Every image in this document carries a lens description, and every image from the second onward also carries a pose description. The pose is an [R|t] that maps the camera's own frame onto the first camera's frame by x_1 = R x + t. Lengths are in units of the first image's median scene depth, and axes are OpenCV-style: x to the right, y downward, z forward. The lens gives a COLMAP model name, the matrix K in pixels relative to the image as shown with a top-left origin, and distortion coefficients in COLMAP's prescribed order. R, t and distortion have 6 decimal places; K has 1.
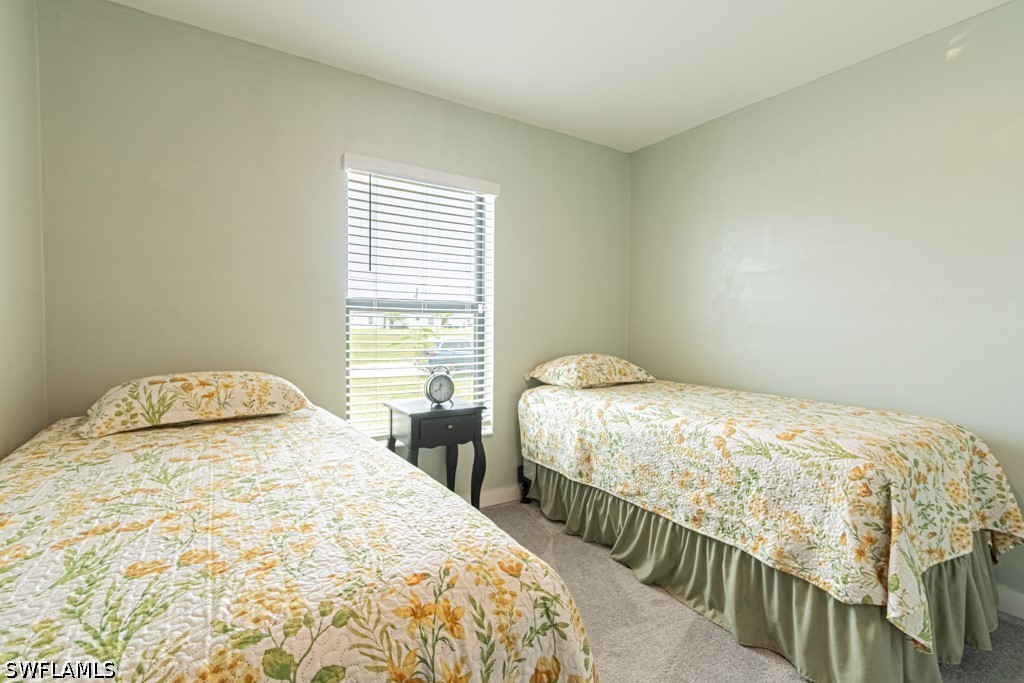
lens RADIAL K [[432.7, 0, 510.8], [0, 432.7, 354.0], [0, 0, 1]] dist [-0.040598, -0.000011]
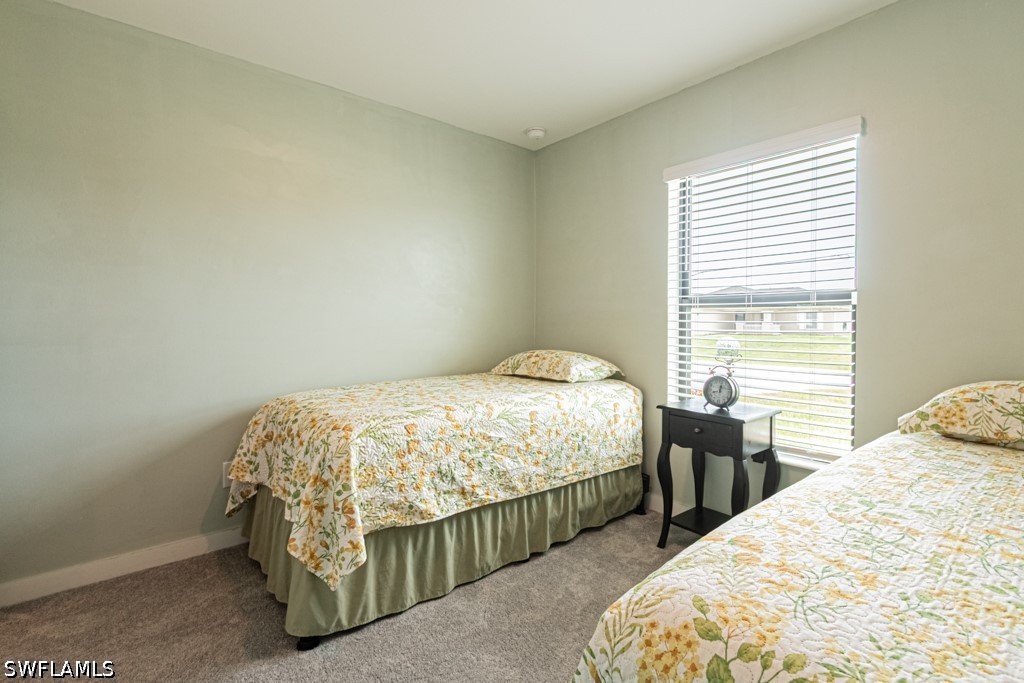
lens RADIAL K [[471.6, 0, 512.8], [0, 471.6, 334.3], [0, 0, 1]] dist [0.001198, -0.000301]
pose [[0.131392, 0.015519, -0.991209, 0.734907], [-0.069168, 0.997584, 0.006450, -0.013644], [0.988914, 0.067712, 0.132148, 0.423517]]
